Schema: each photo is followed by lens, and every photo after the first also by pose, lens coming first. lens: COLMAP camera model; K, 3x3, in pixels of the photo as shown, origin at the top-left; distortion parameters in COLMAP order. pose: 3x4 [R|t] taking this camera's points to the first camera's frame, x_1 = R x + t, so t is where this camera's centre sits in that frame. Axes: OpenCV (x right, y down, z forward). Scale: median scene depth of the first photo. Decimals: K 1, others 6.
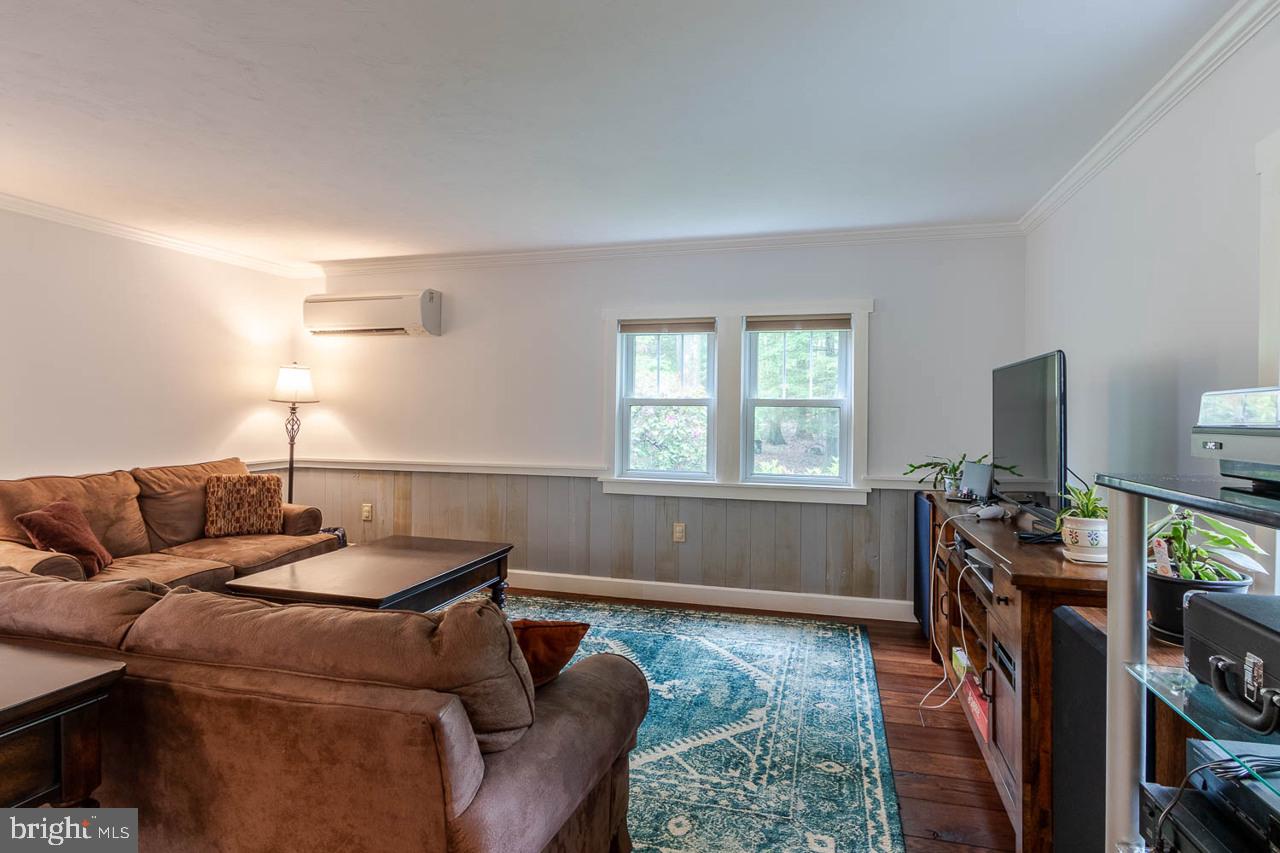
lens RADIAL K [[661.9, 0, 654.7], [0, 661.9, 410.4], [0, 0, 1]] dist [-0.000552, -0.000241]
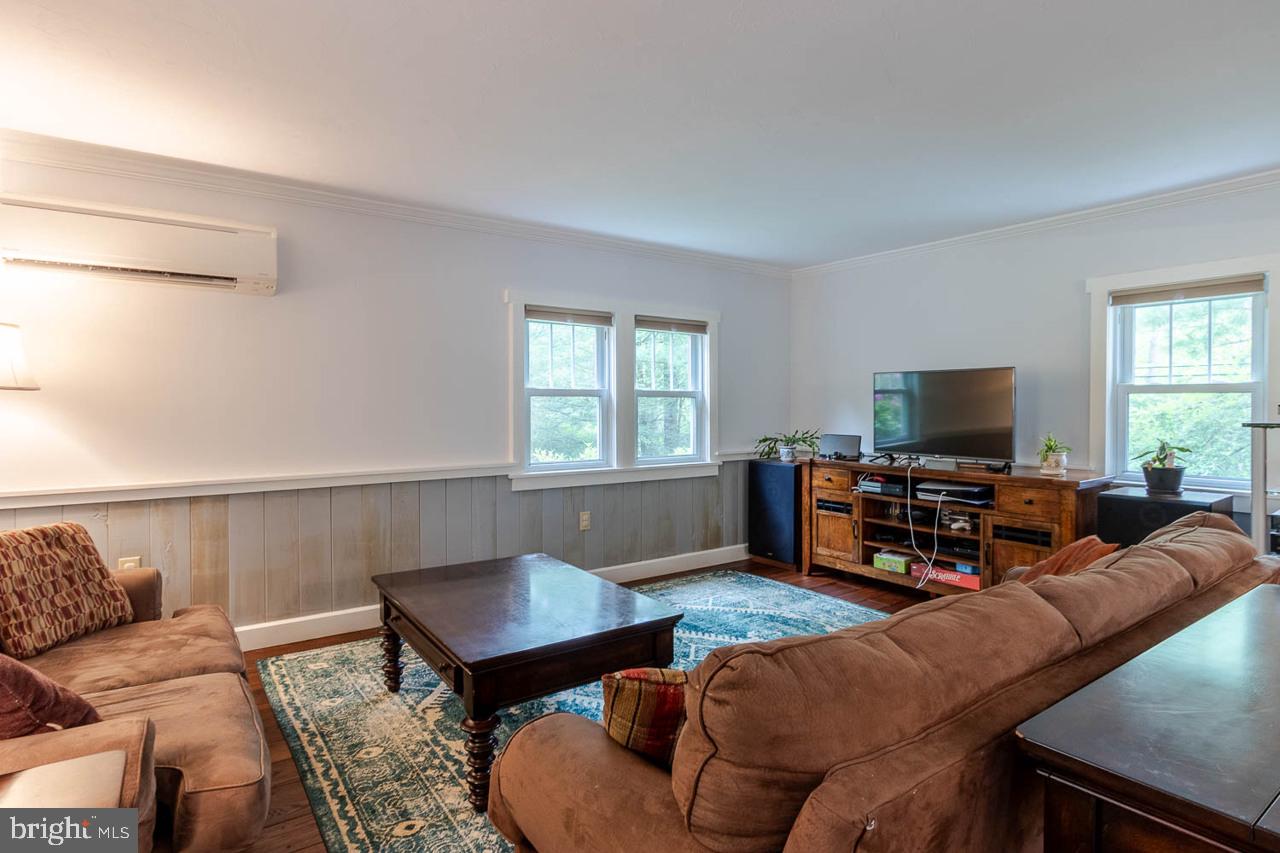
lens RADIAL K [[661.9, 0, 654.7], [0, 661.9, 410.4], [0, 0, 1]] dist [-0.000552, -0.000241]
pose [[0.632479, -0.016965, 0.774392, -0.705784], [0.002550, 0.999800, 0.019821, -0.005008], [-0.774573, -0.010562, 0.632396, 0.287849]]
